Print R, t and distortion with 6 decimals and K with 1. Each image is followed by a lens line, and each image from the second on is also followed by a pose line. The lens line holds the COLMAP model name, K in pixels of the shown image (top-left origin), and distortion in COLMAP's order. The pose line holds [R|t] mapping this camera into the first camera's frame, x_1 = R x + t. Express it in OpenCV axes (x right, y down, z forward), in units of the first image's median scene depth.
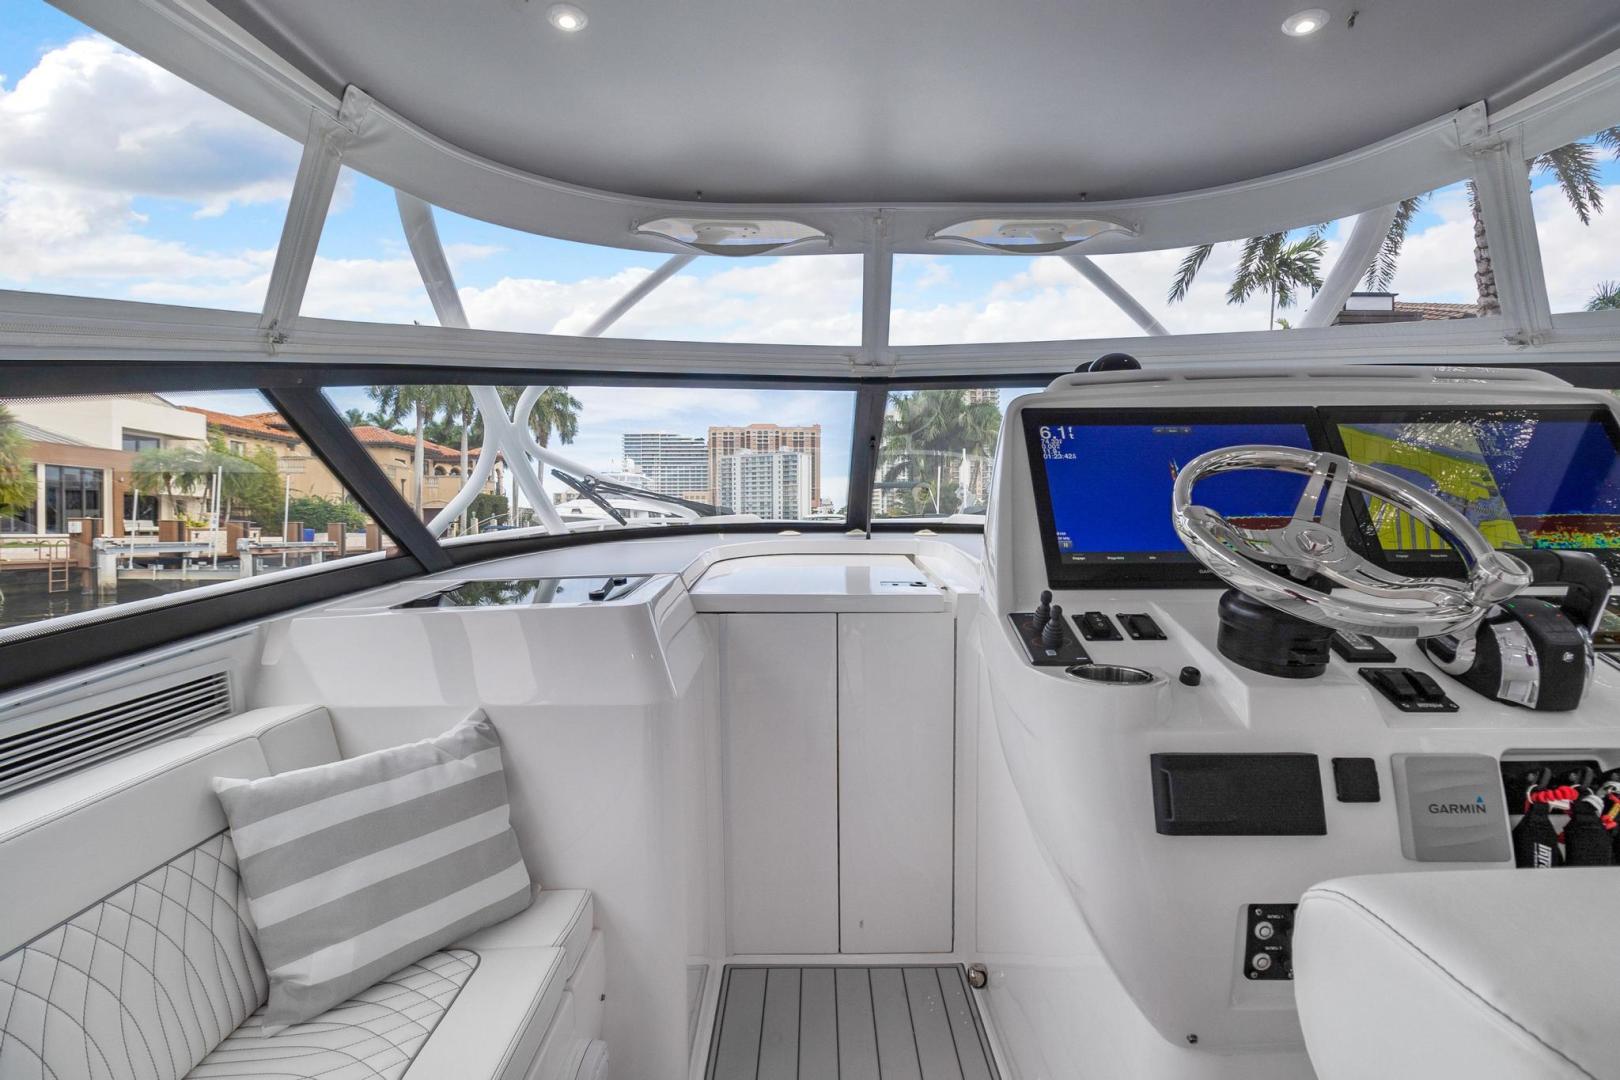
lens RADIAL K [[744.9, 0, 817.0], [0, 744.9, 539.9], [0, 0, 1]] dist [0.004156, 0.000429]
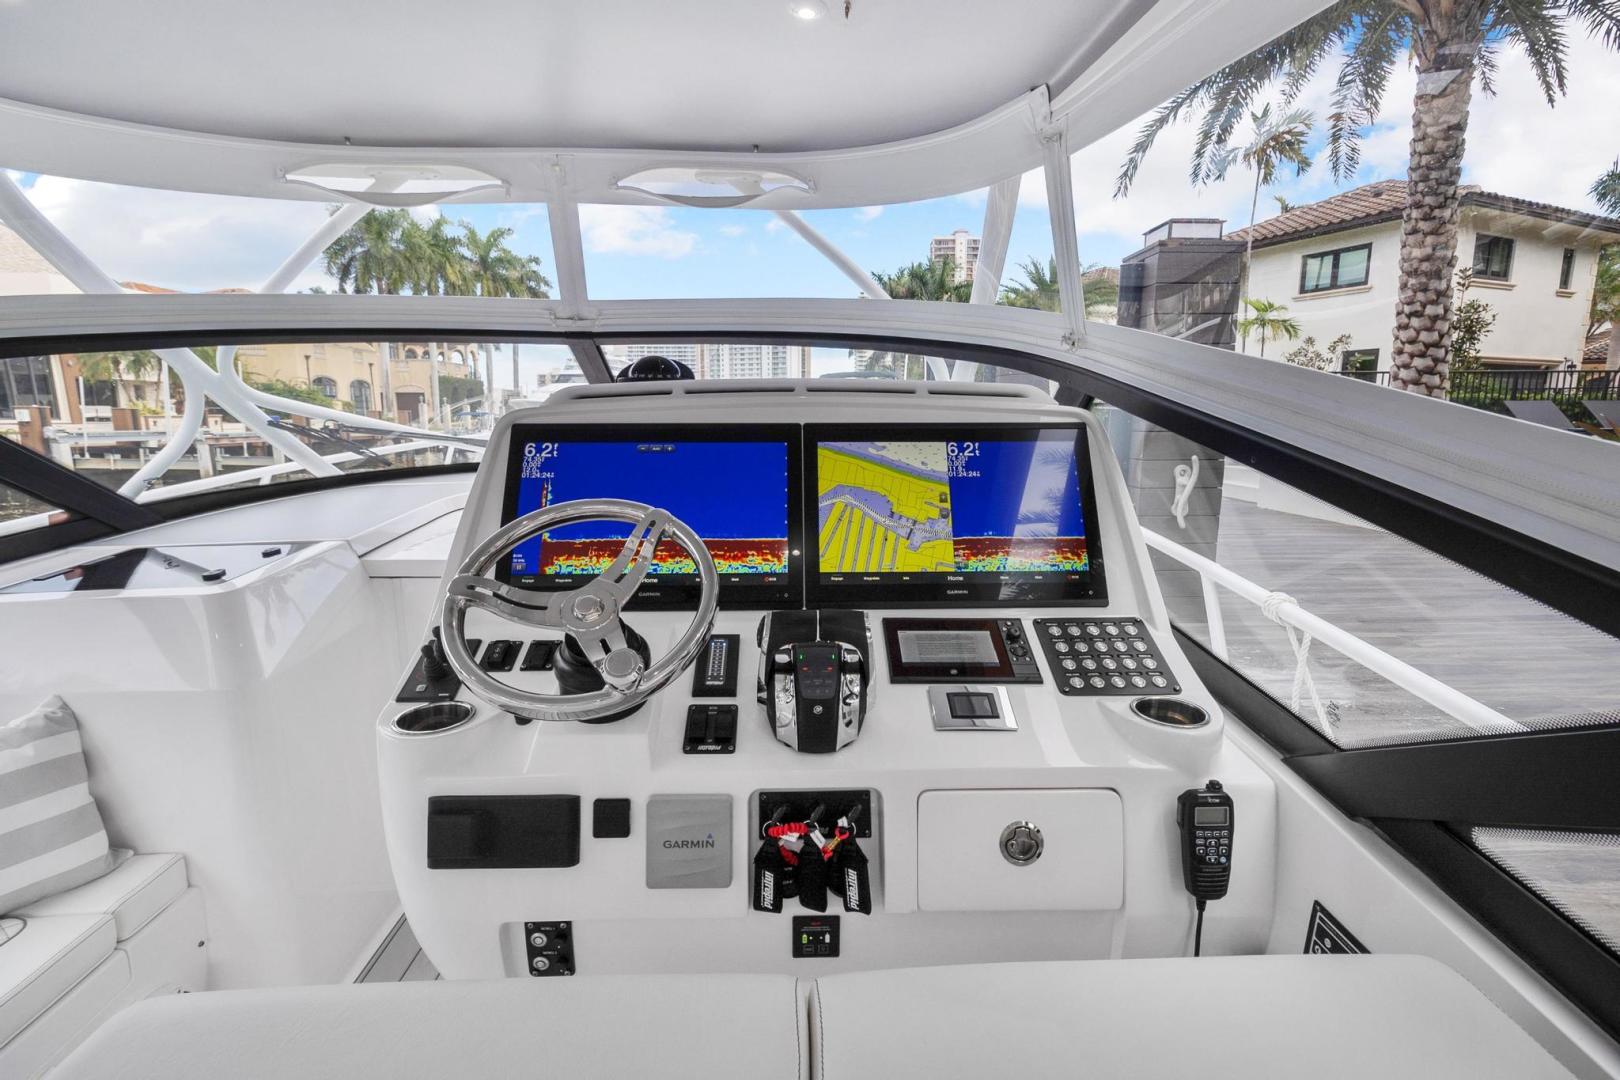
lens RADIAL K [[744.9, 0, 817.0], [0, 744.9, 539.9], [0, 0, 1]] dist [0.004156, 0.000429]
pose [[0.999970, 0.002294, 0.007463, 0.395471], [-0.003420, 0.987976, 0.154570, -0.103525], [-0.007019, -0.154590, 0.987954, -0.018044]]
